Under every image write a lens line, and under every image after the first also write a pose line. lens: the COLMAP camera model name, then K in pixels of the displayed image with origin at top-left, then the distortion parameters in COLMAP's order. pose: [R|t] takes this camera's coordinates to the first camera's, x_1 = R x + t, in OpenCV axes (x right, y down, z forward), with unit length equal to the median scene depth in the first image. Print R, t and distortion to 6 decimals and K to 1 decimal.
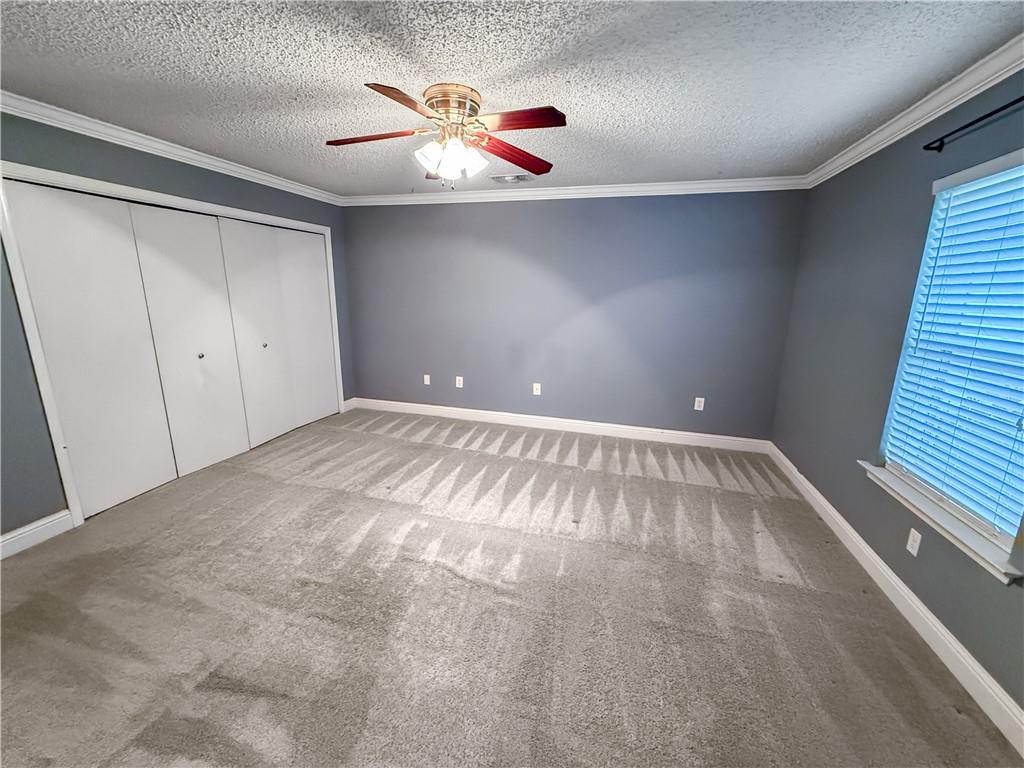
lens RADIAL K [[411.7, 0, 508.2], [0, 411.7, 384.6], [0, 0, 1]] dist [-0.001088, 0.000108]
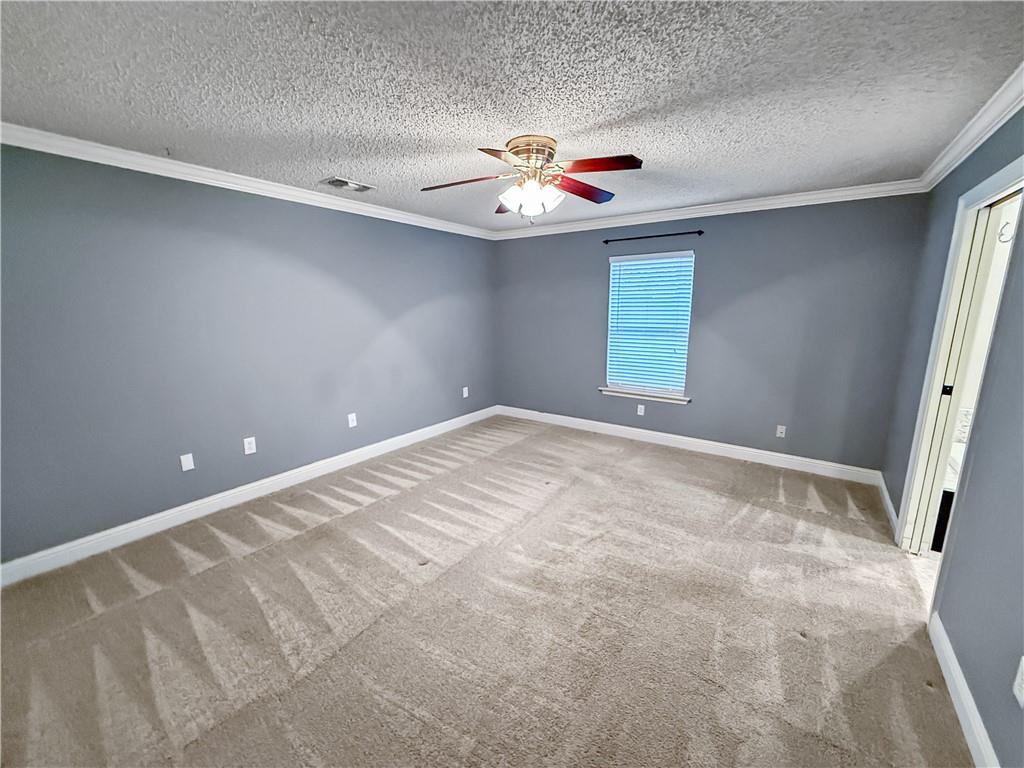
lens RADIAL K [[418.5, 0, 509.7], [0, 418.5, 387.0], [0, 0, 1]] dist [-0.001450, -0.000032]
pose [[0.329309, -0.204179, 0.921882, -0.778339], [0.222105, 0.965695, 0.134544, -0.127410], [-0.917728, 0.160448, 0.363361, 0.426928]]
